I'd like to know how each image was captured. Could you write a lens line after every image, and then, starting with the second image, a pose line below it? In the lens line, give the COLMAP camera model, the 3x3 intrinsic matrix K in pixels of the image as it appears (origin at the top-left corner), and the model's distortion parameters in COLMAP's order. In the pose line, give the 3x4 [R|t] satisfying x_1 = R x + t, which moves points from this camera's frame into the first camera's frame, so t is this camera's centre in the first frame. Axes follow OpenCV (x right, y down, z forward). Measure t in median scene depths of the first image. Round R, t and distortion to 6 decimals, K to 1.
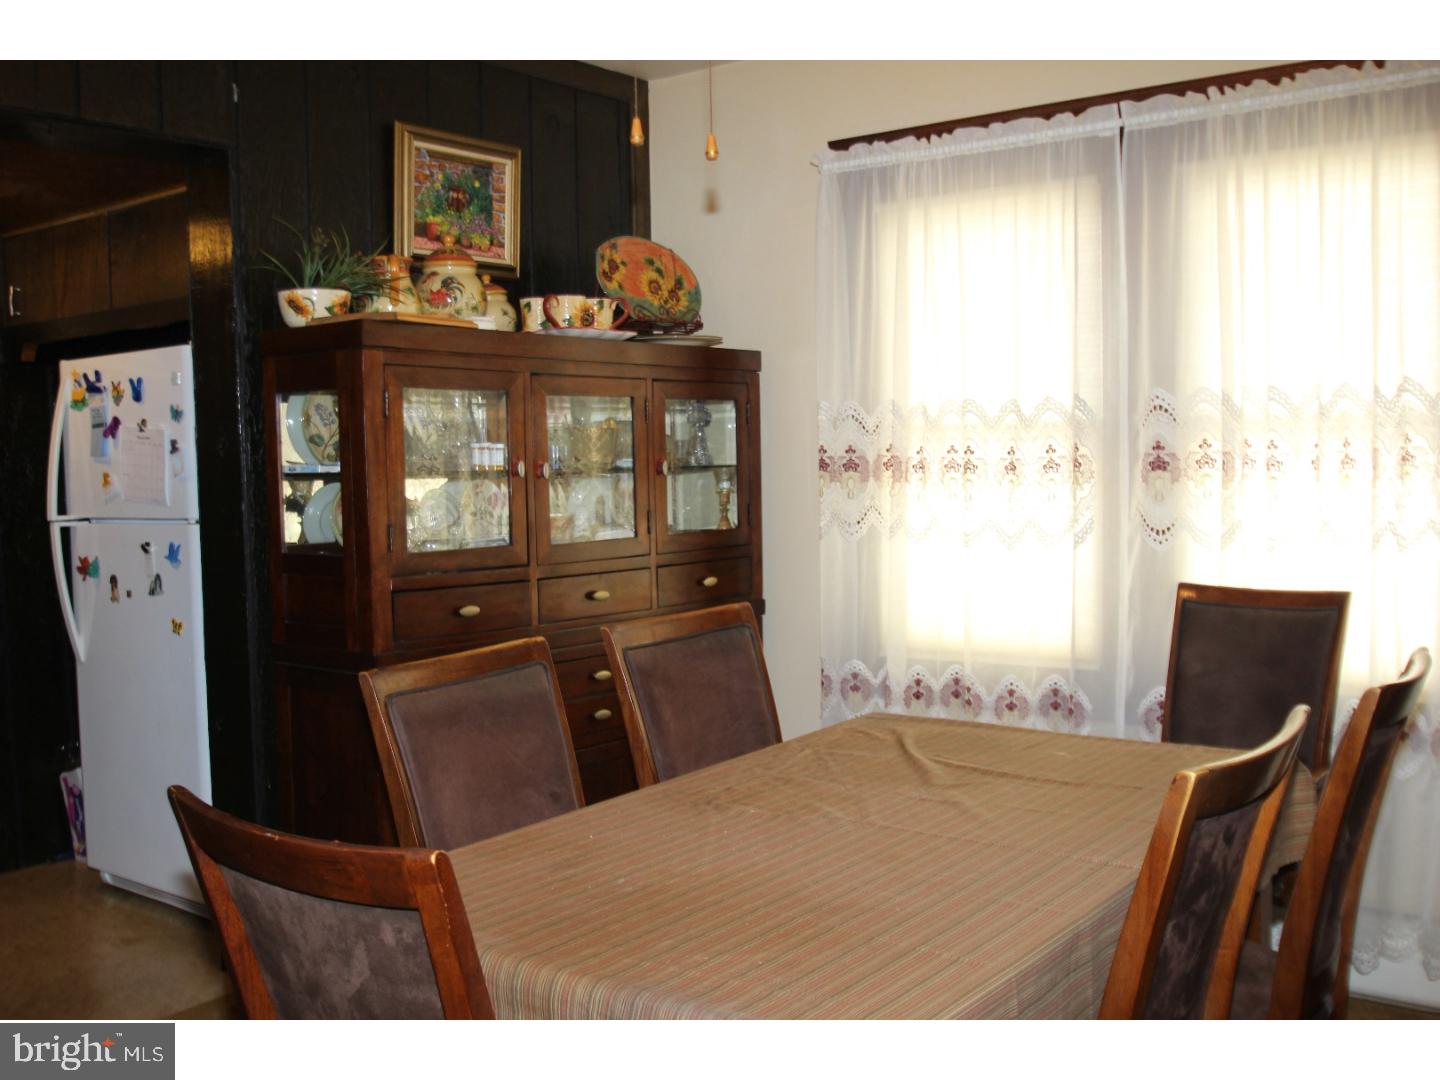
lens RADIAL K [[1418.1, 0, 716.1], [0, 1418.1, 542.6], [0, 0, 1]] dist [-0.058946, 0.000000]
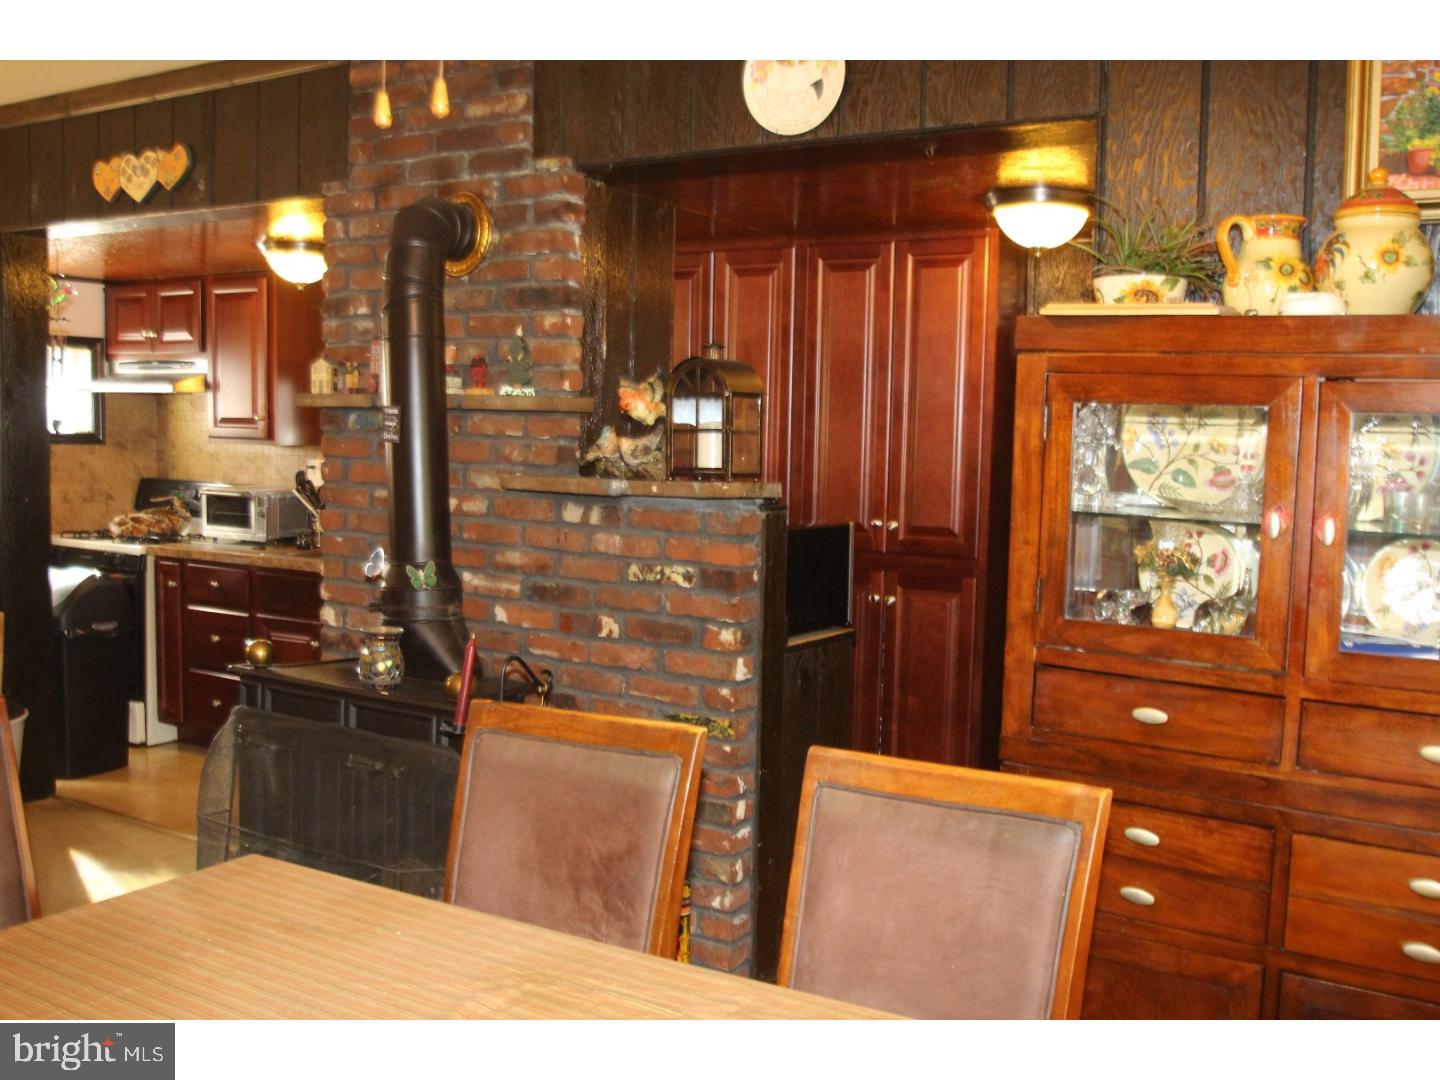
lens RADIAL K [[1418.1, 0, 717.7], [0, 1418.1, 538.2], [0, 0, 1]] dist [-0.058946, 0.000000]
pose [[0.086662, 0.098685, -0.991338, 0.452276], [-0.088681, 0.991896, 0.090989, -0.077341], [0.992283, 0.080028, 0.094711, 0.643343]]
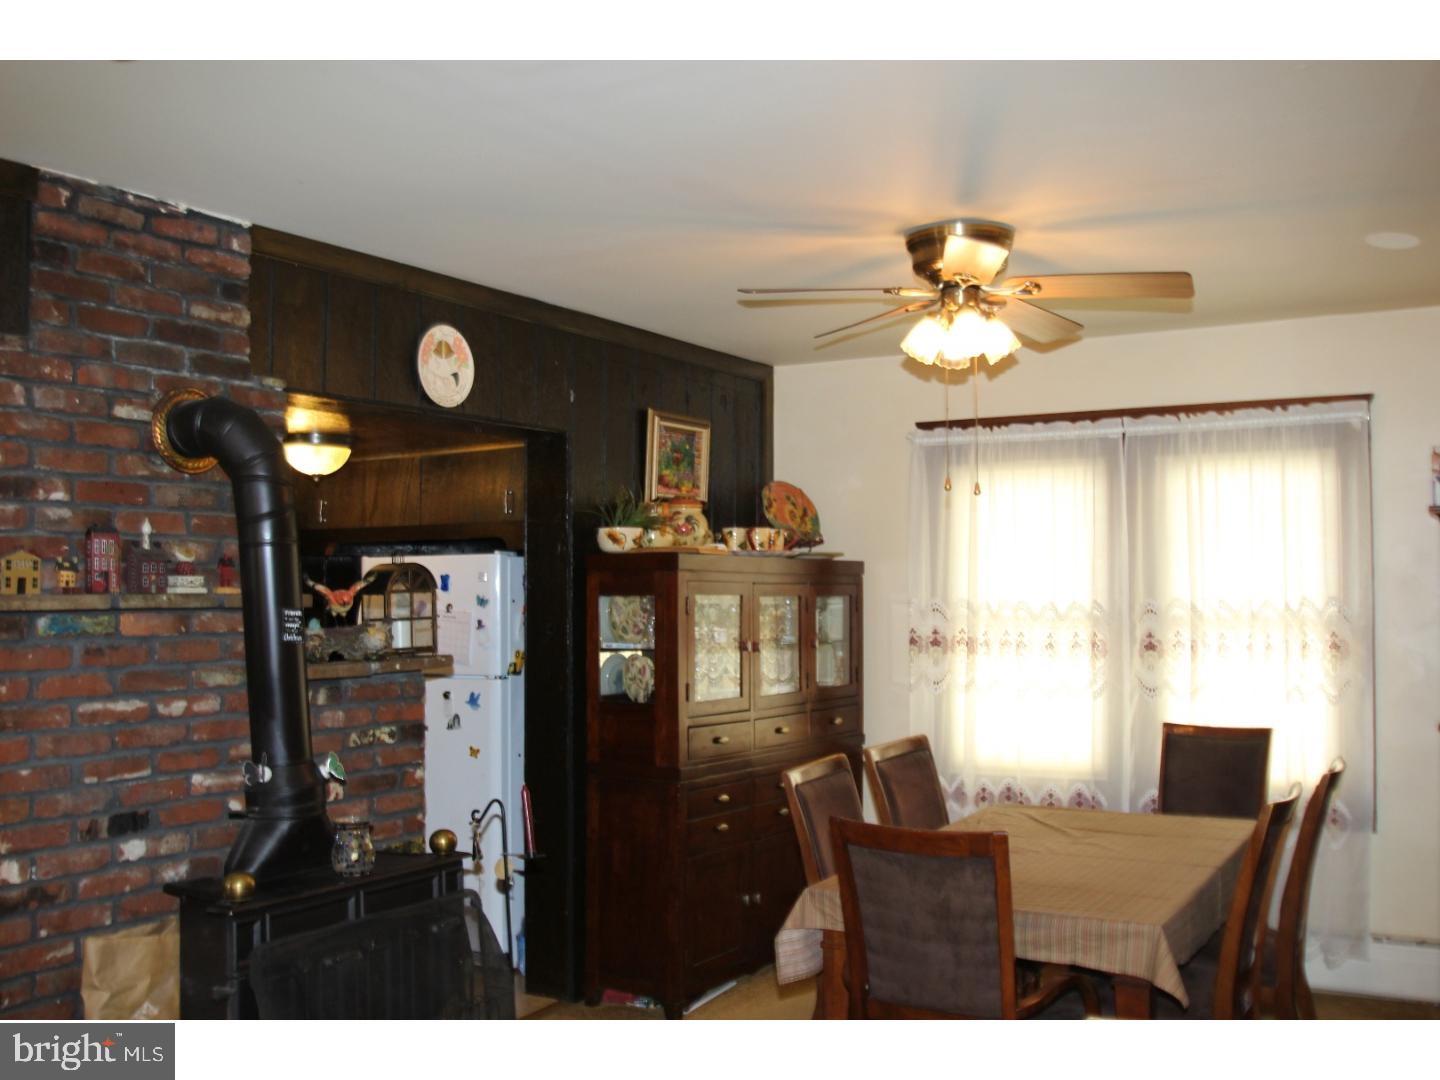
lens RADIAL K [[1418.1, 0, 720.6], [0, 1418.1, 537.1], [0, 0, 1]] dist [-0.058946, 0.000000]
pose [[0.992605, 0.019471, 0.119815, -0.329532], [-0.007189, 0.994748, -0.102097, -0.012022], [-0.121174, 0.100481, 0.987533, -0.474507]]
